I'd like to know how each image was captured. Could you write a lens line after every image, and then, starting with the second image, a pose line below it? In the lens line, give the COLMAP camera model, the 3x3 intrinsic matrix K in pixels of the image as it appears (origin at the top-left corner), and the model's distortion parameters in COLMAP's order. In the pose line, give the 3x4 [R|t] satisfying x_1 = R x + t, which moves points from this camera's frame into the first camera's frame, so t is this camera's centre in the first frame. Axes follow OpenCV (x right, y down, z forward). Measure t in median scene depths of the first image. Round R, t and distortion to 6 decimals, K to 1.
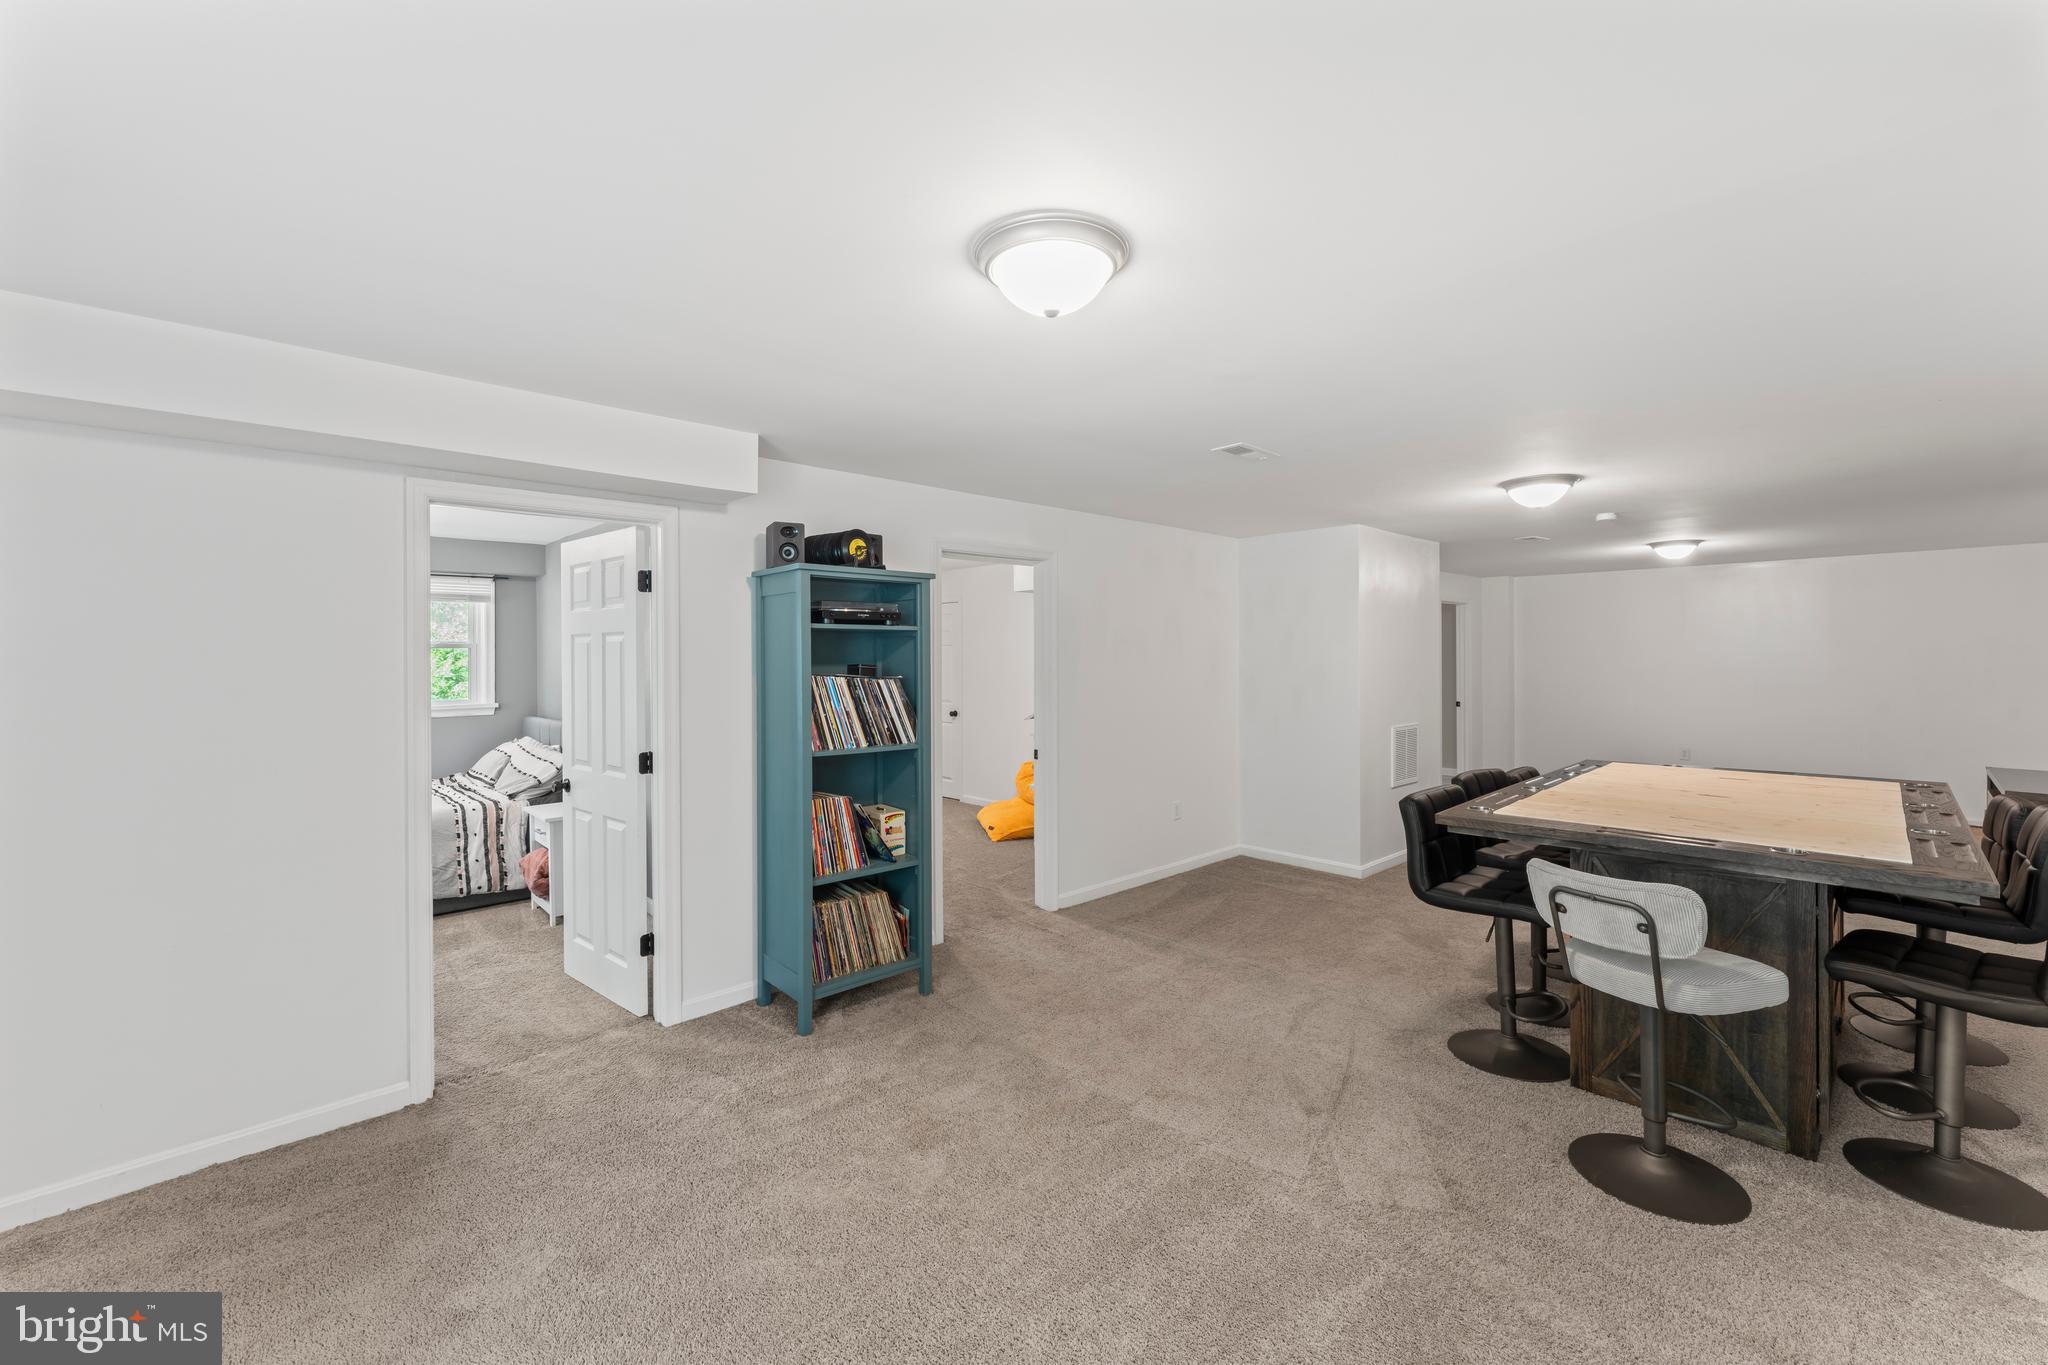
lens RADIAL K [[835.2, 0, 996.8], [0, 835.2, 653.6], [0, 0, 1]] dist [-0.001624, -0.000564]
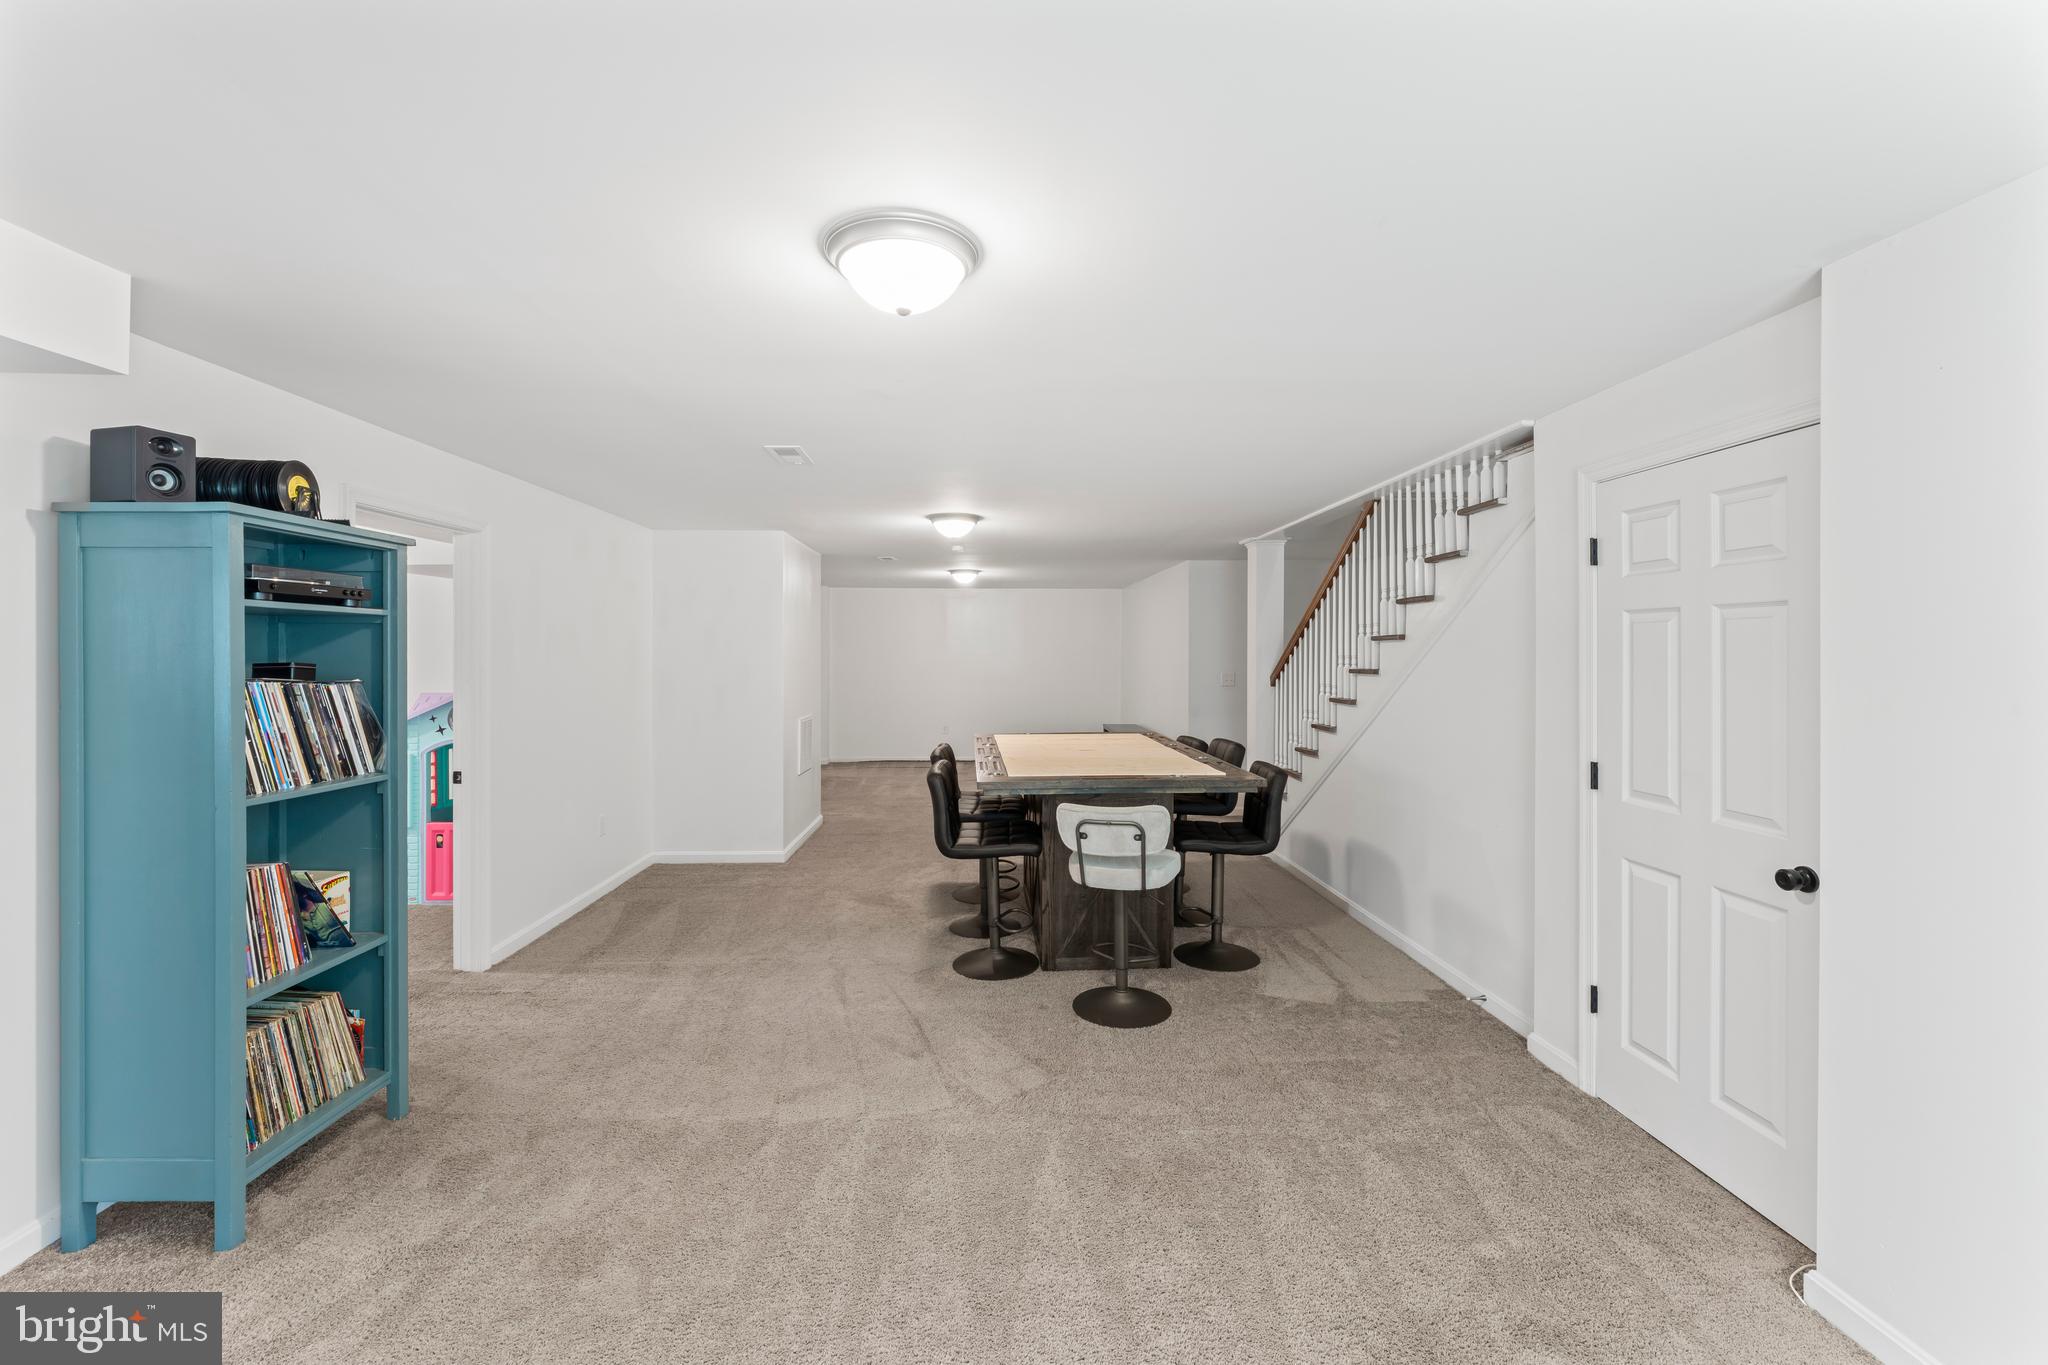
lens RADIAL K [[835.2, 0, 1031.9], [0, 835.2, 650.1], [0, 0, 1]] dist [-0.001624, -0.000564]
pose [[0.638881, 0.008782, 0.769256, -0.350699], [-0.007016, 0.999960, -0.005589, 0.002575], [-0.769274, -0.001826, 0.638917, 0.135986]]
